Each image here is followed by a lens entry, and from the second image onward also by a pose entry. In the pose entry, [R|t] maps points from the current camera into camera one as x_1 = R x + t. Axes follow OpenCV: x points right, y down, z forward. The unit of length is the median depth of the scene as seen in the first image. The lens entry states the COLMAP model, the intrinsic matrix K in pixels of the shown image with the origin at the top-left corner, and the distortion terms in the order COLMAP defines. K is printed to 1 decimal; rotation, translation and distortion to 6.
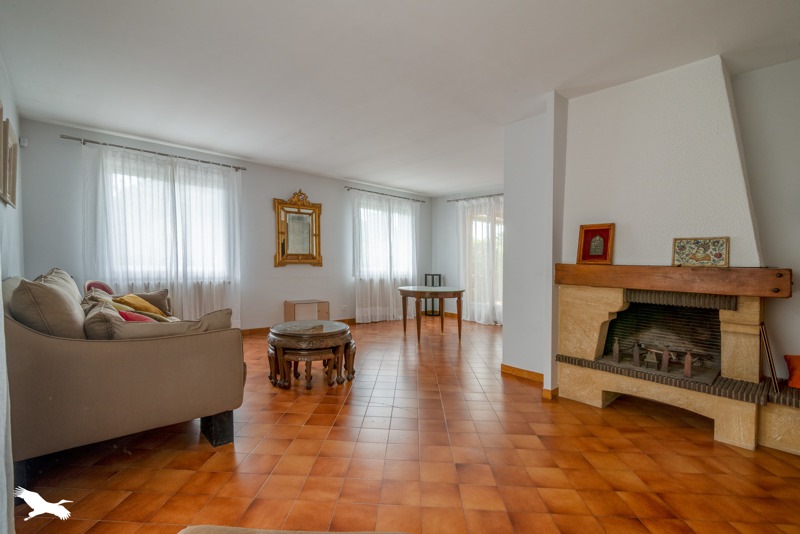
lens RADIAL K [[368.4, 0, 400.0], [0, 368.4, 267.0], [0, 0, 1]] dist [0.000844, 0.000174]
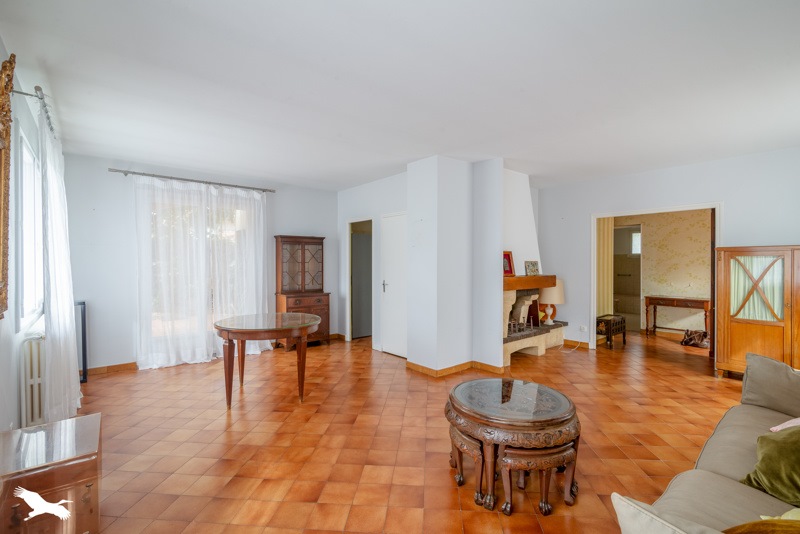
lens RADIAL K [[361.8, 0, 400.0], [0, 361.8, 267.0], [0, 0, 1]] dist [-0.000303, -0.000057]
pose [[0.042831, -0.019571, 0.998891, -1.090944], [0.017717, 0.999666, 0.018826, -0.088443], [-0.998925, 0.016891, 0.043164, 1.464810]]
